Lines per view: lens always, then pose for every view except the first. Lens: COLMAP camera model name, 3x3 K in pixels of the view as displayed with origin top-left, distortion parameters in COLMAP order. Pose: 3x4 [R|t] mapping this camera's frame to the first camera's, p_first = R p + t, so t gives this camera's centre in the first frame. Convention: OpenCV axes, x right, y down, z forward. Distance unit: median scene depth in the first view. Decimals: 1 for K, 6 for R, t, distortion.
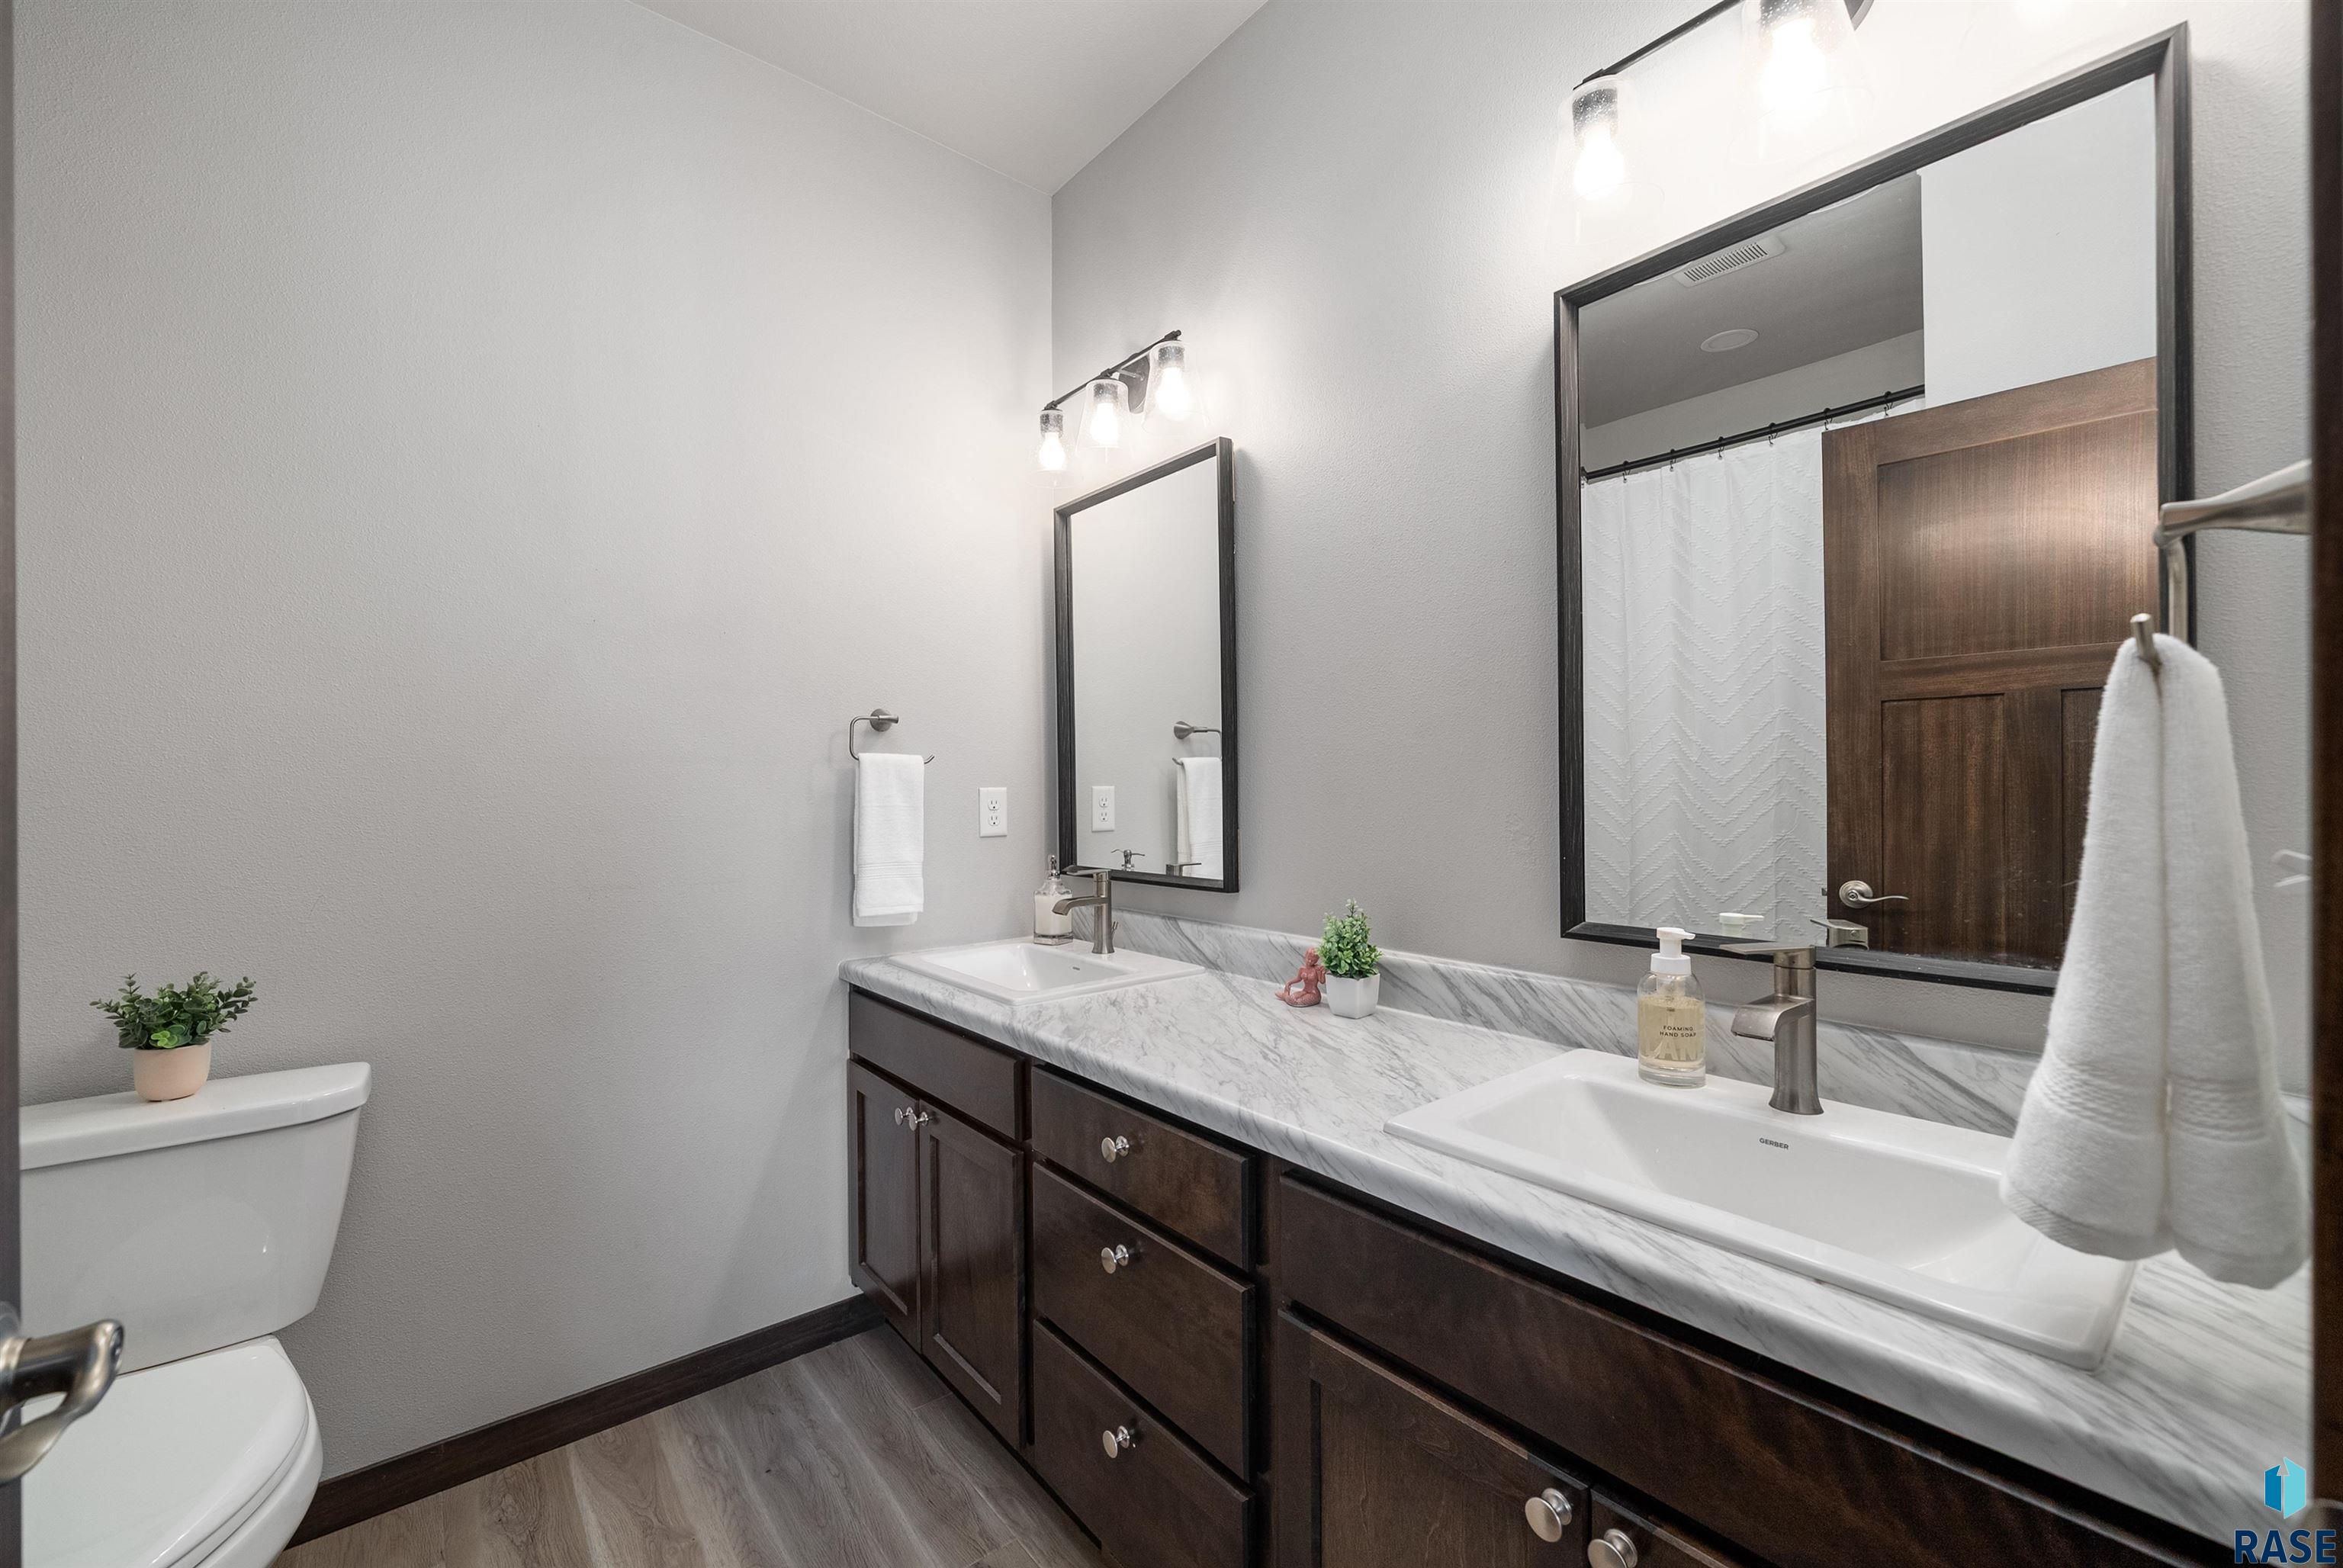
lens RADIAL K [[935.0, 0, 1173.7], [0, 935.0, 789.4], [0, 0, 1]] dist [0.003648, 0.000103]
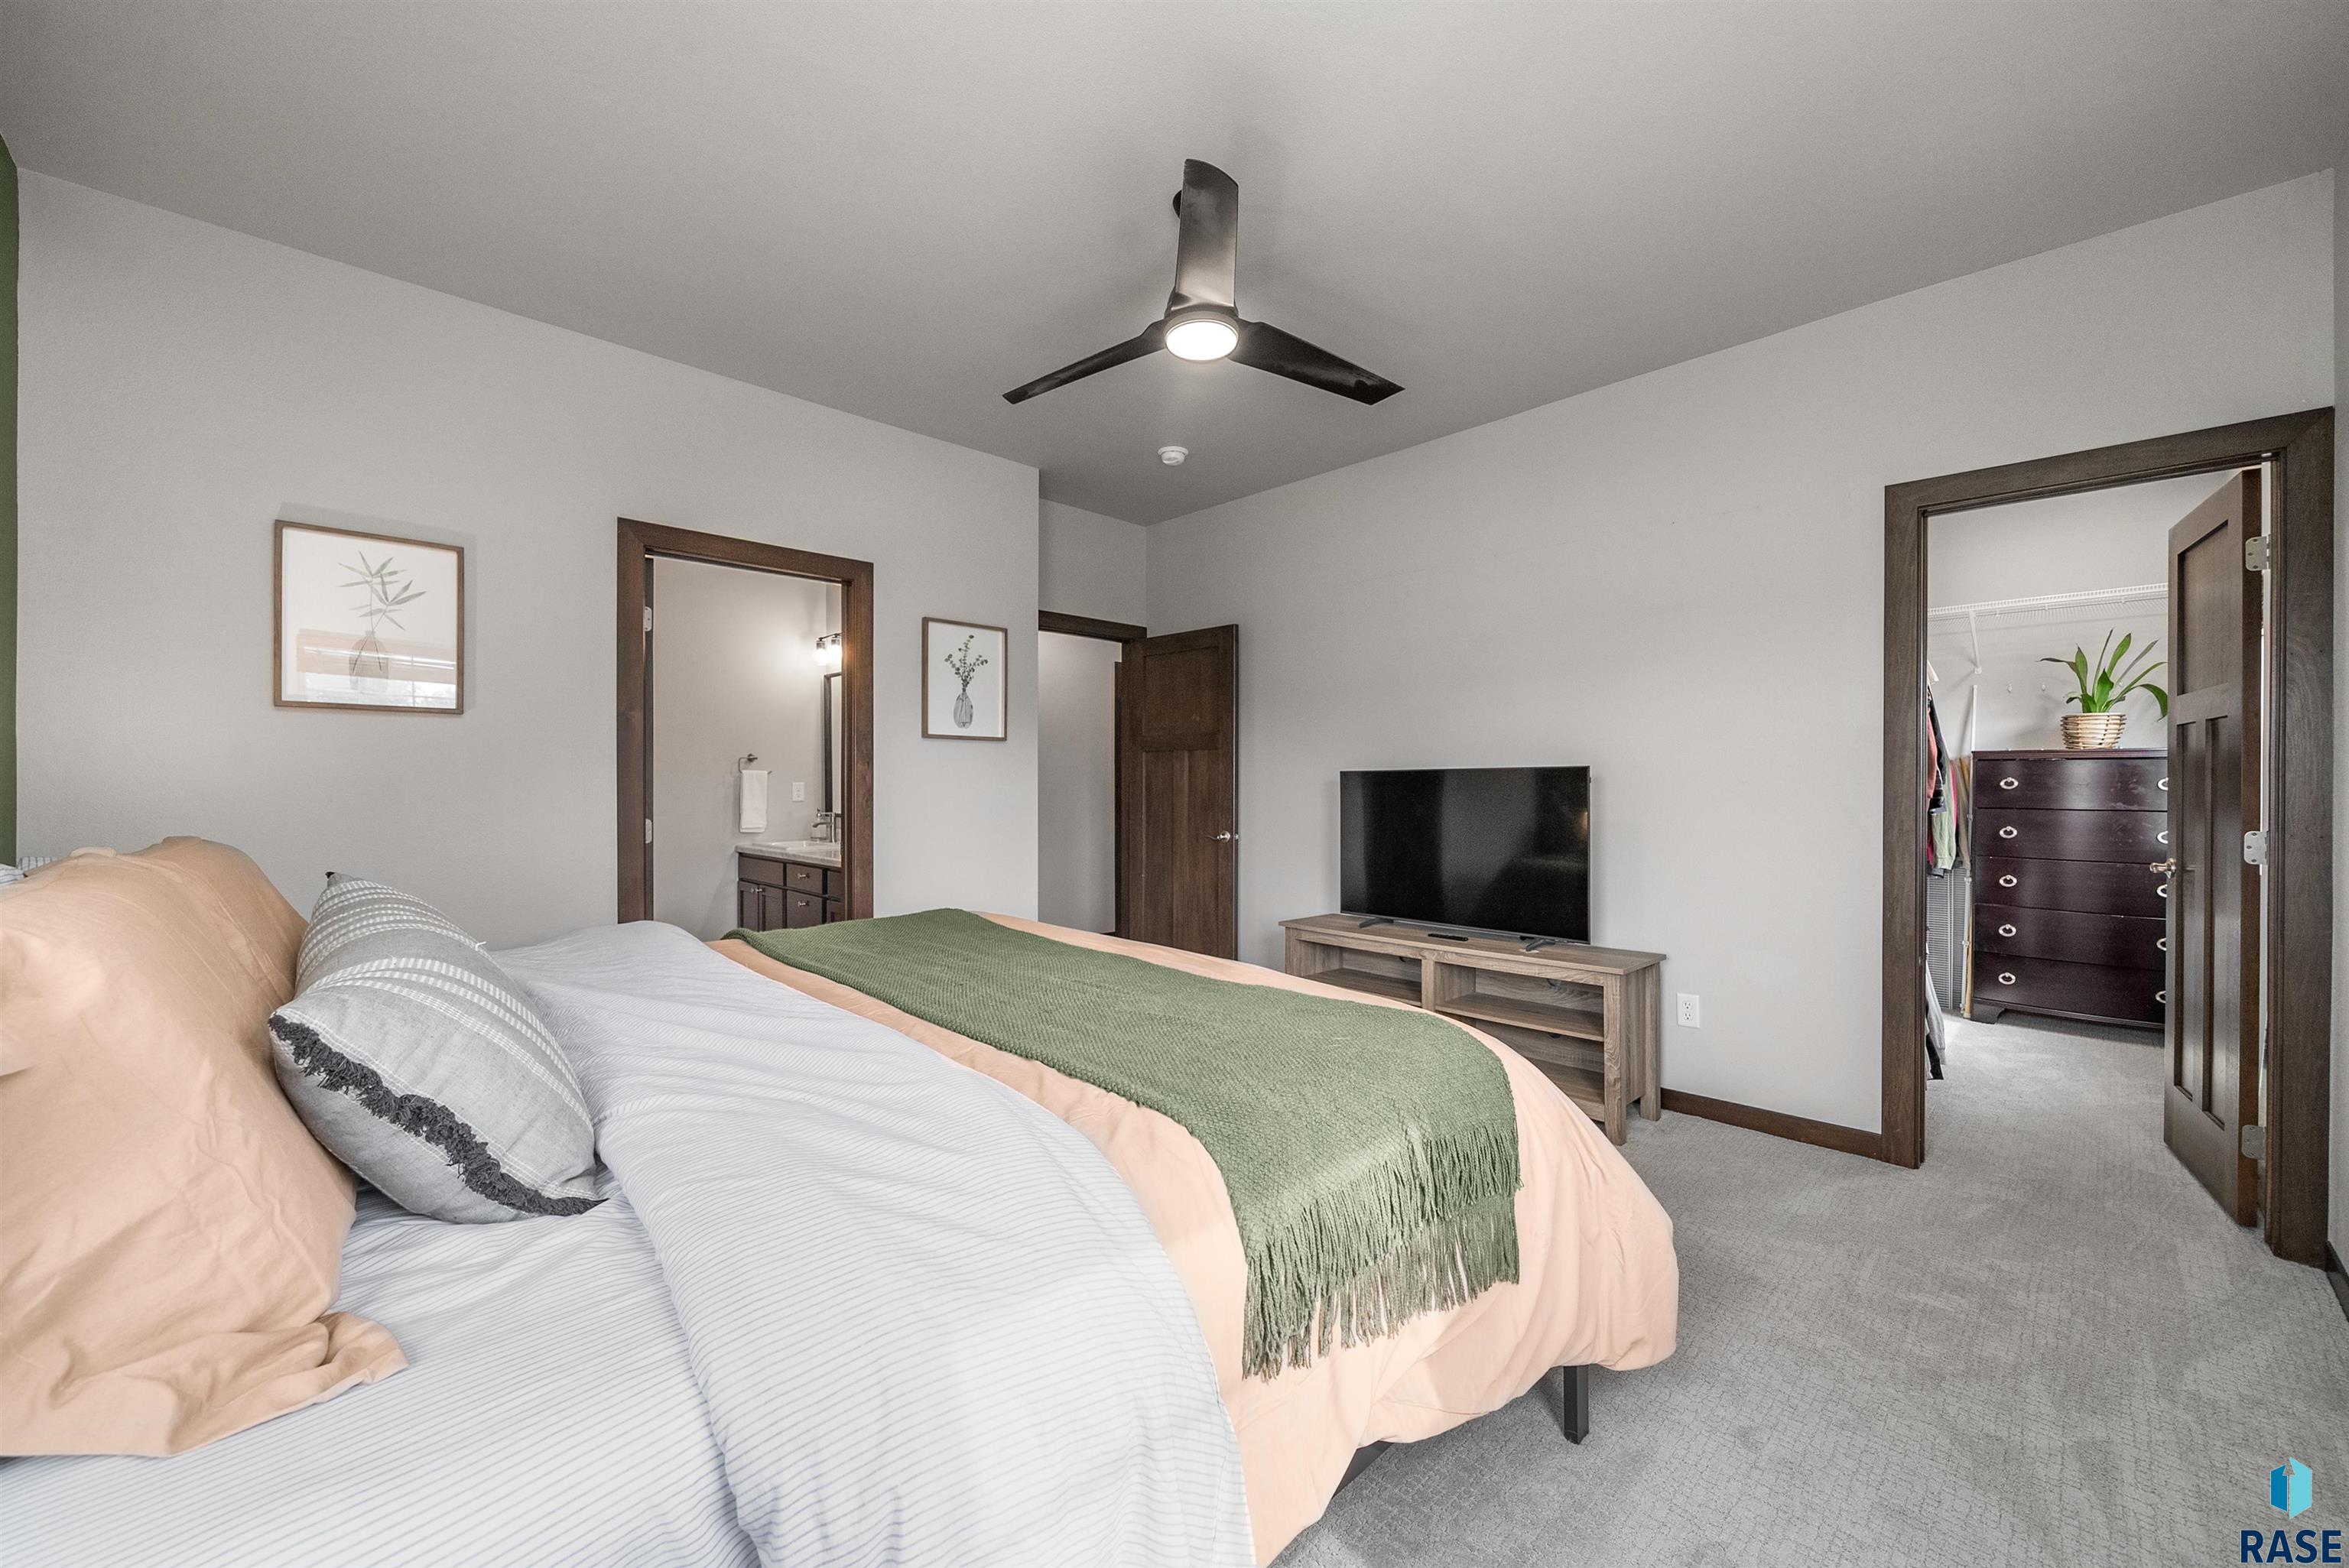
lens RADIAL K [[883.4, 0, 1166.5], [0, 883.4, 778.5], [0, 0, 1]] dist [-0.000721, -0.000006]
pose [[0.997344, 0.006044, 0.072583, 0.734681], [-0.005928, 0.999981, -0.001818, -0.017173], [-0.072593, 0.001383, 0.997361, -1.722960]]
